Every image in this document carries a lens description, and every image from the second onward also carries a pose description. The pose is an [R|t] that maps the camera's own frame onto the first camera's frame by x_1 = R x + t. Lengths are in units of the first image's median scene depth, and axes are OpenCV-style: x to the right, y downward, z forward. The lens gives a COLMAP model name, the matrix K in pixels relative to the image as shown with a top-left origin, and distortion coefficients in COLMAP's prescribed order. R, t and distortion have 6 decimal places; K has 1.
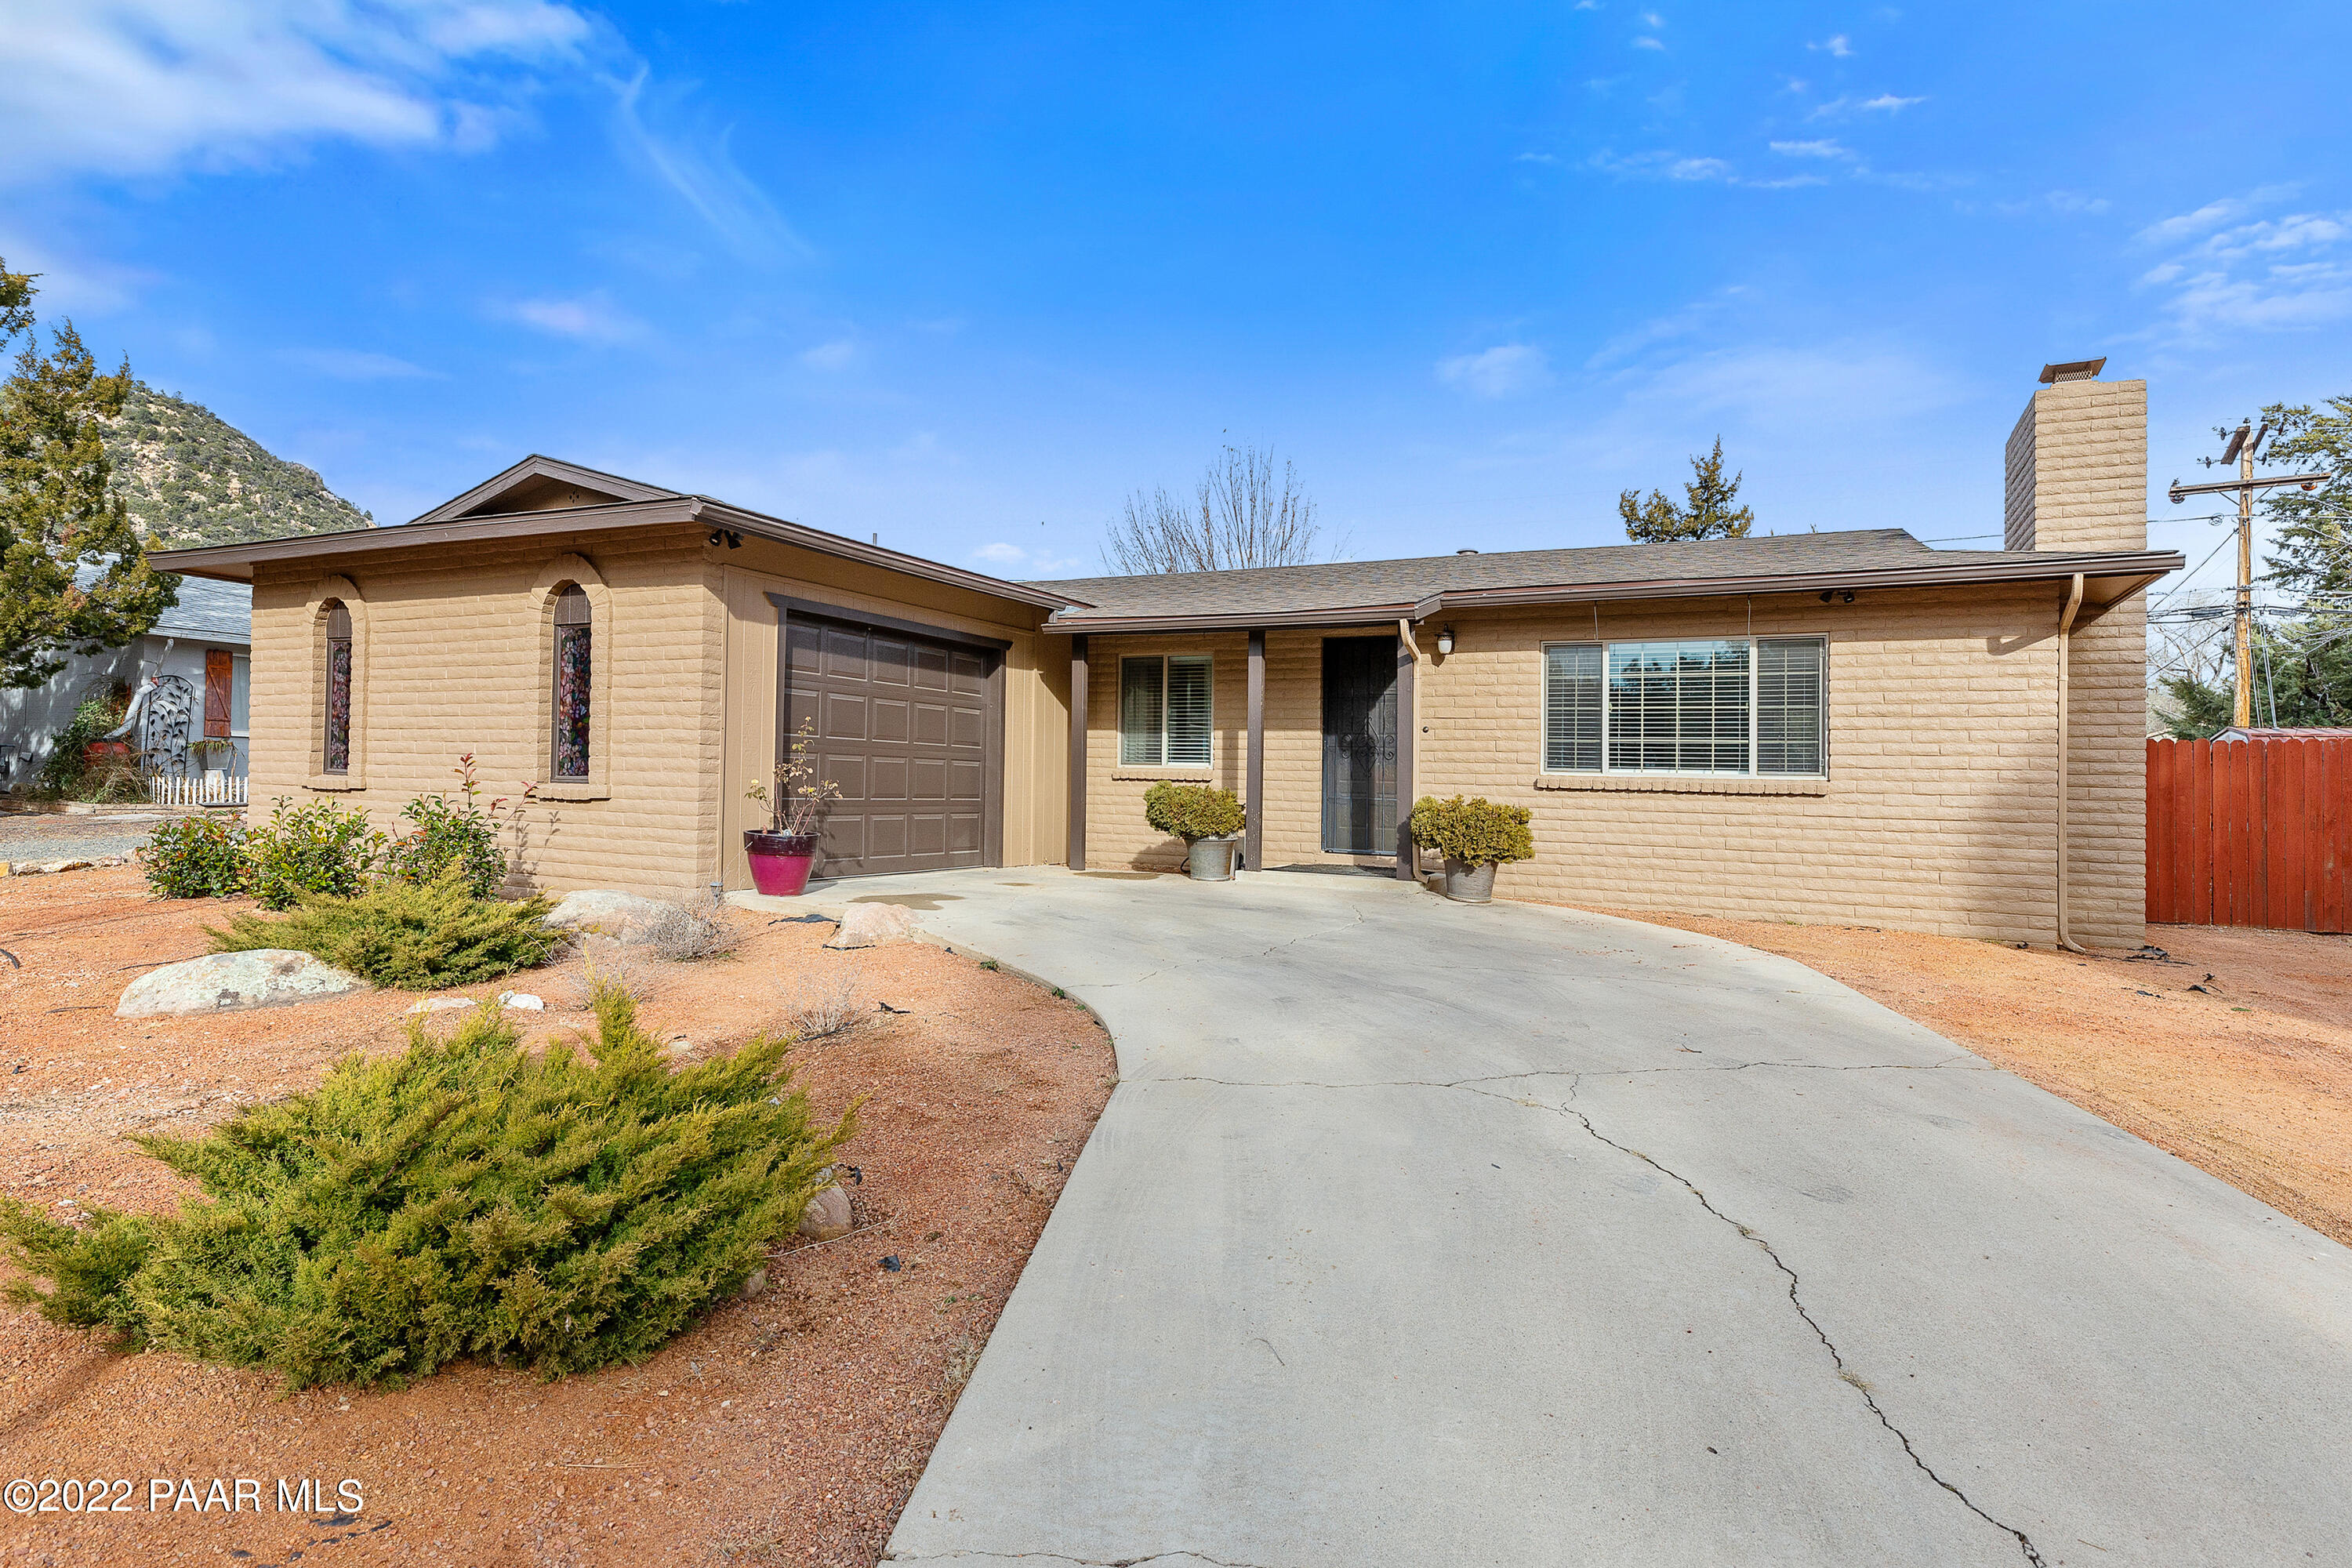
lens RADIAL K [[1190.4, 0, 1181.6], [0, 1190.4, 748.2], [0, 0, 1]] dist [-0.003126, -0.001062]
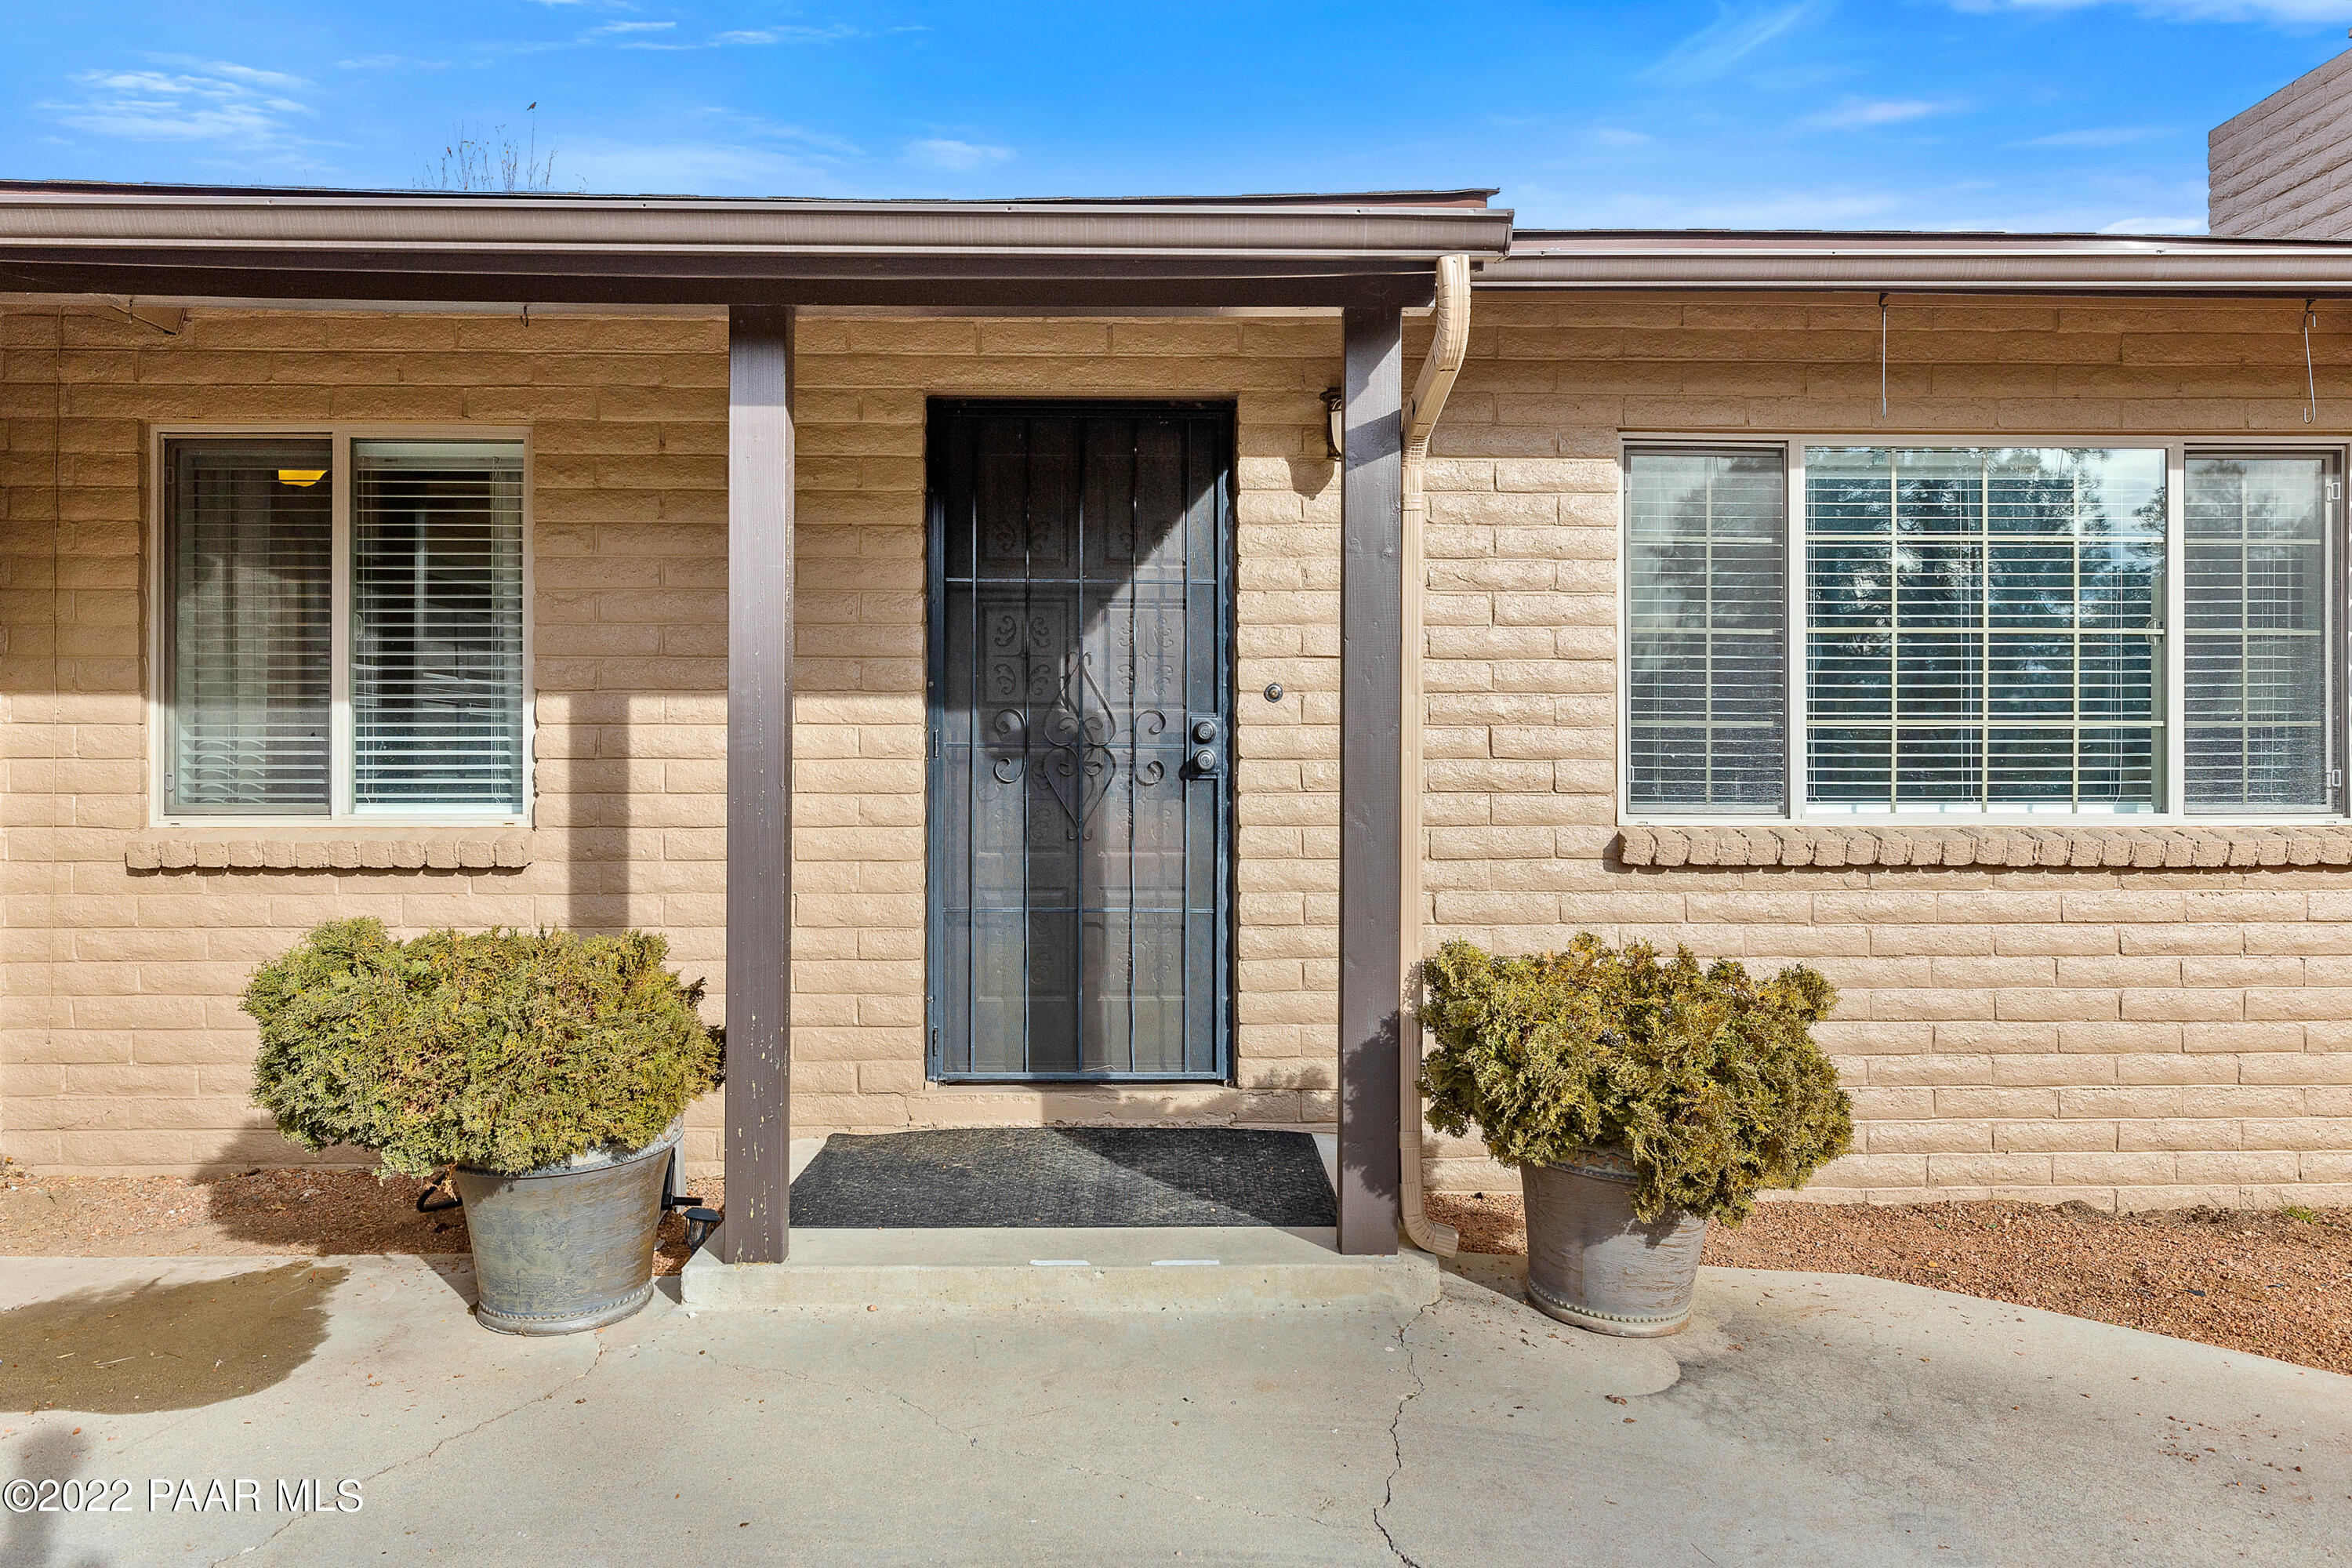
lens RADIAL K [[1478.8, 0, 1177.1], [0, 1478.8, 711.7], [0, 0, 1]] dist [-0.001920, 0.000691]
pose [[0.872613, -0.012104, 0.488262, -0.014246], [0.008468, 0.999918, 0.009653, -0.014963], [-0.488339, -0.004289, 0.872643, 0.686642]]
